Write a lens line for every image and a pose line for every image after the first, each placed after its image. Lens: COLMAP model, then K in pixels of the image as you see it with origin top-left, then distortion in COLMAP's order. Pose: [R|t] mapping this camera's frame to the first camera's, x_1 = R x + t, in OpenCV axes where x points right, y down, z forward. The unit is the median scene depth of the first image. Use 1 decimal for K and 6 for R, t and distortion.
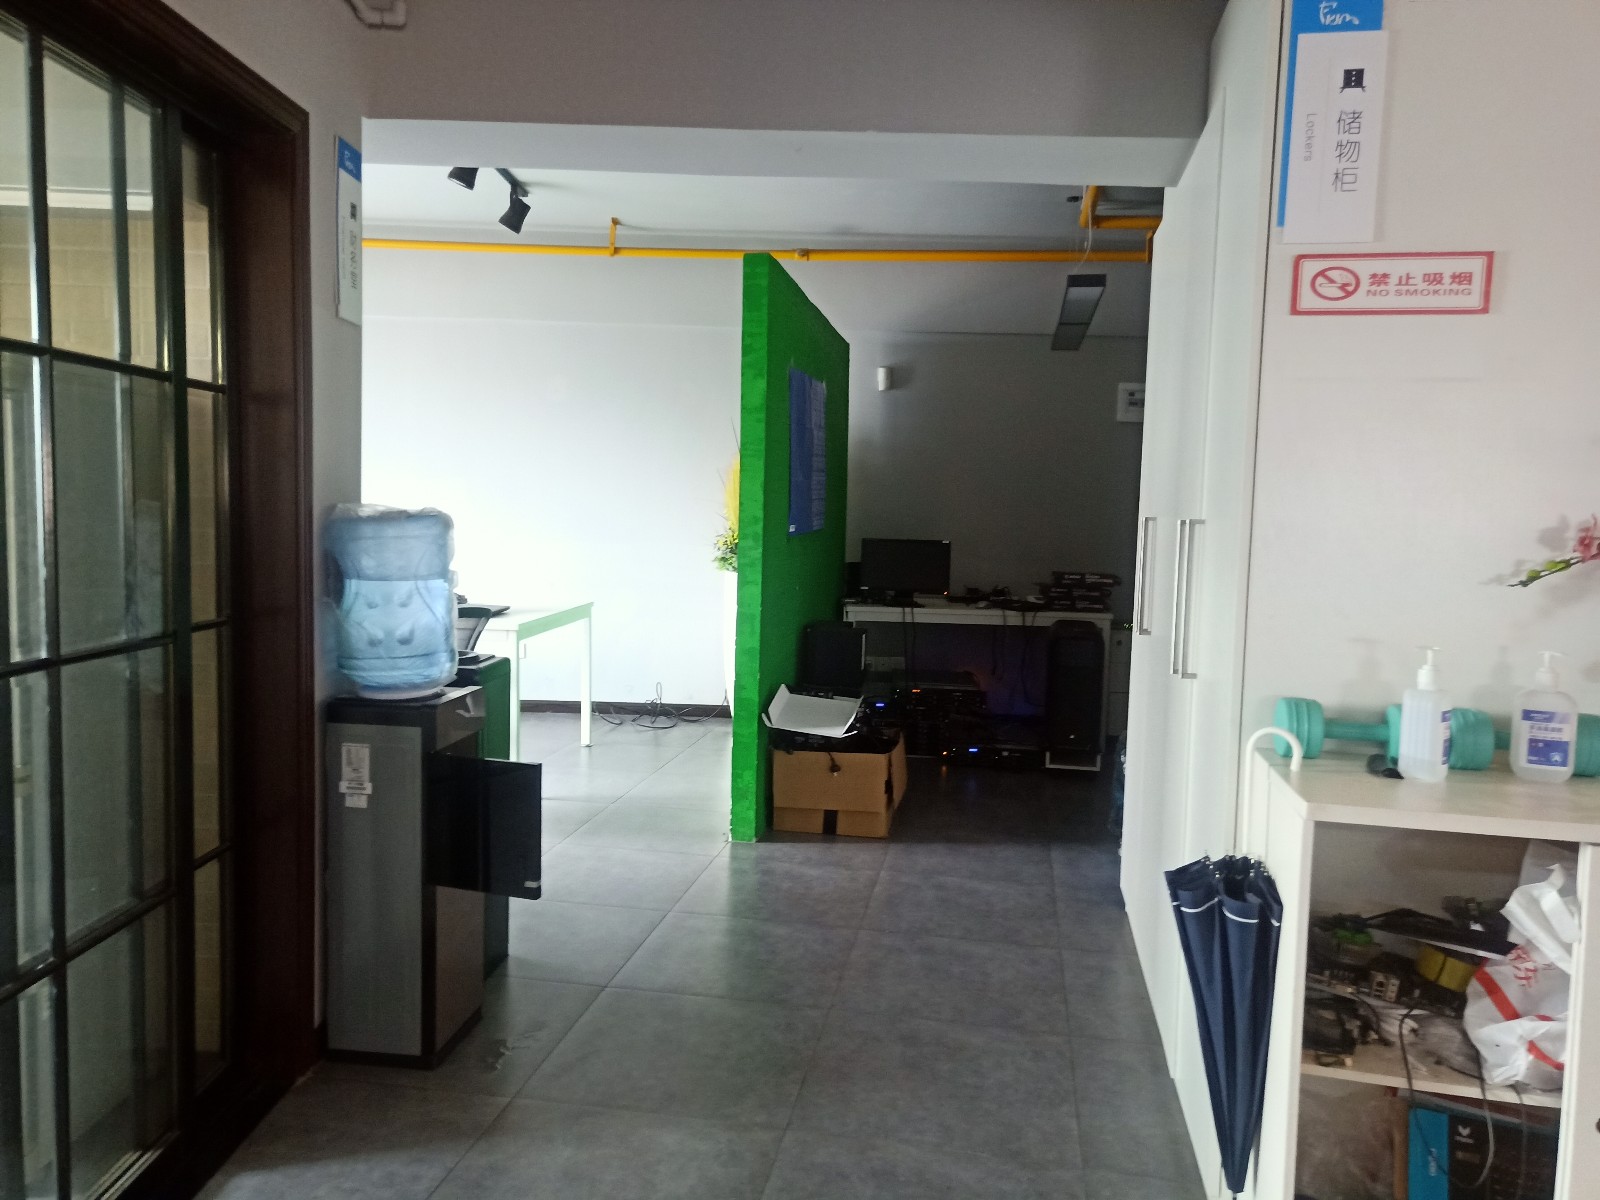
lens RADIAL K [[1221.9, 0, 798.3], [0, 1221.9, 600.2], [0, 0, 1]] dist [0.009190, 0.002798]
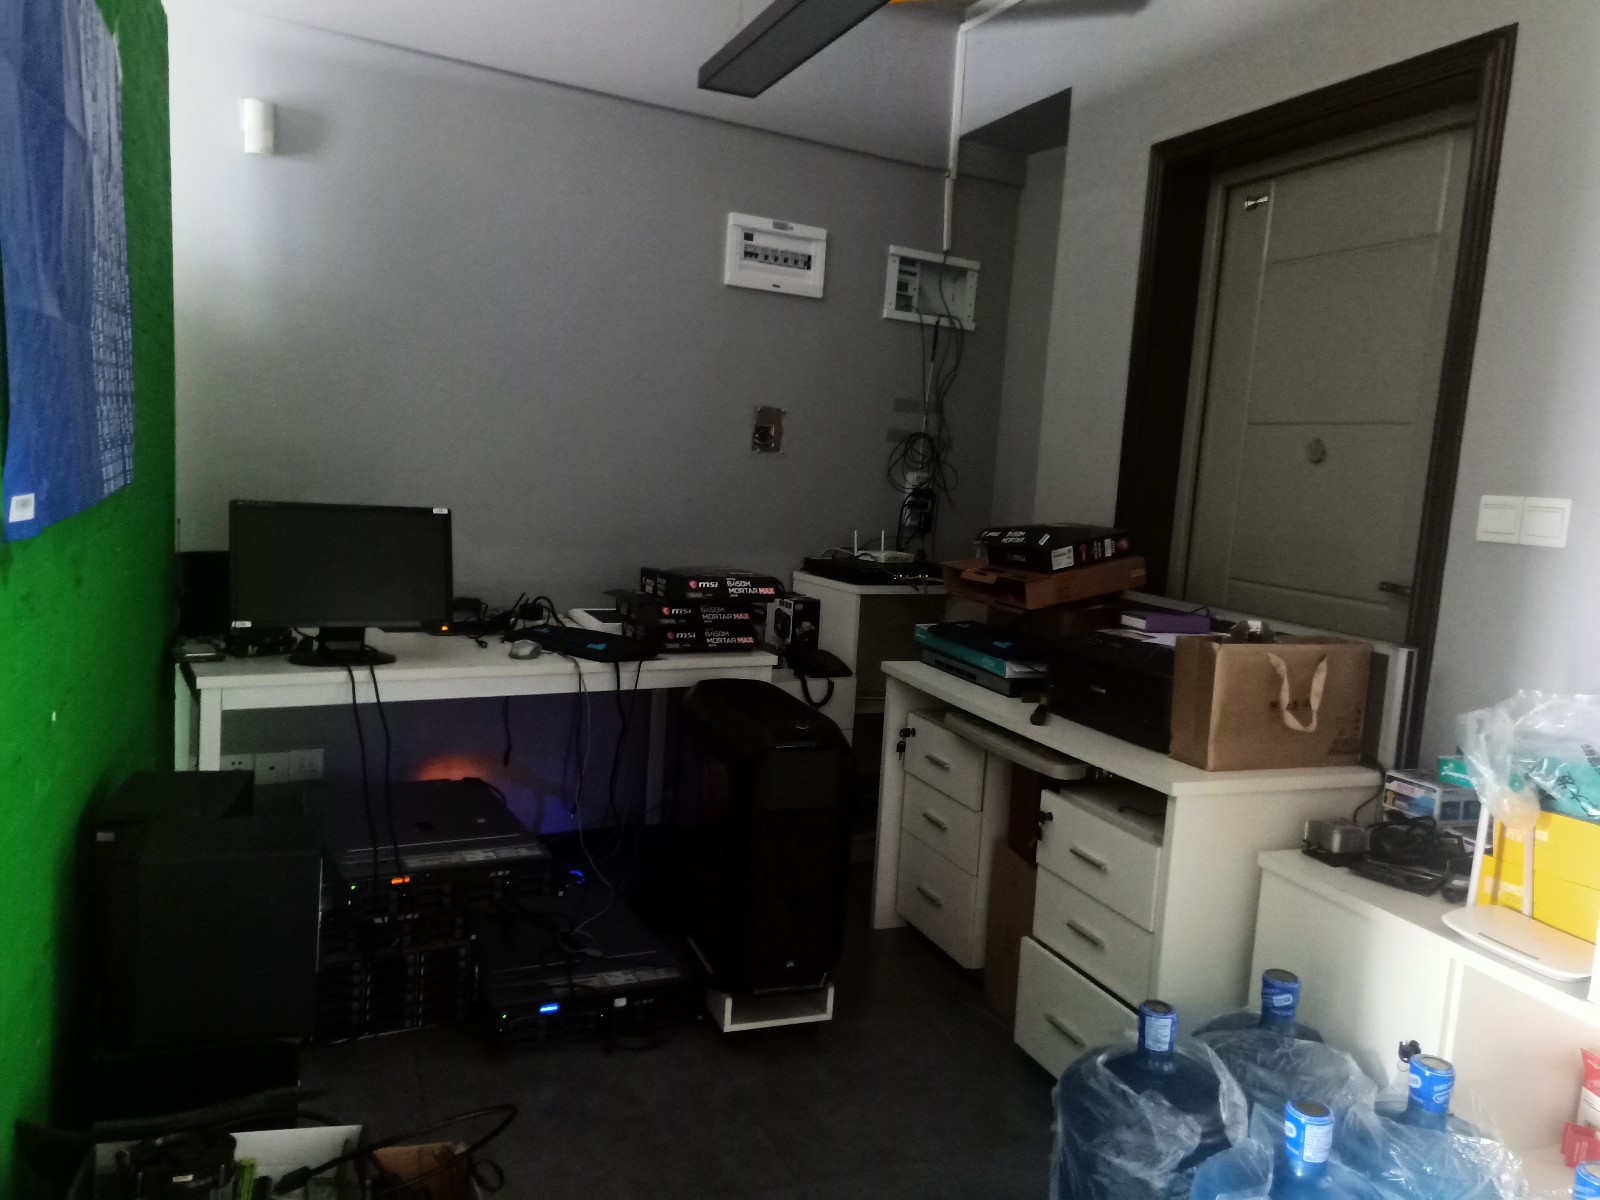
lens RADIAL K [[1221.9, 0, 802.0], [0, 1221.9, 609.5], [0, 0, 1]] dist [0.009190, 0.002798]
pose [[0.851303, -0.035638, 0.523463, -0.000899], [-0.001763, 0.997490, 0.070779, -0.043786], [-0.524671, -0.061177, 0.849104, 0.557025]]
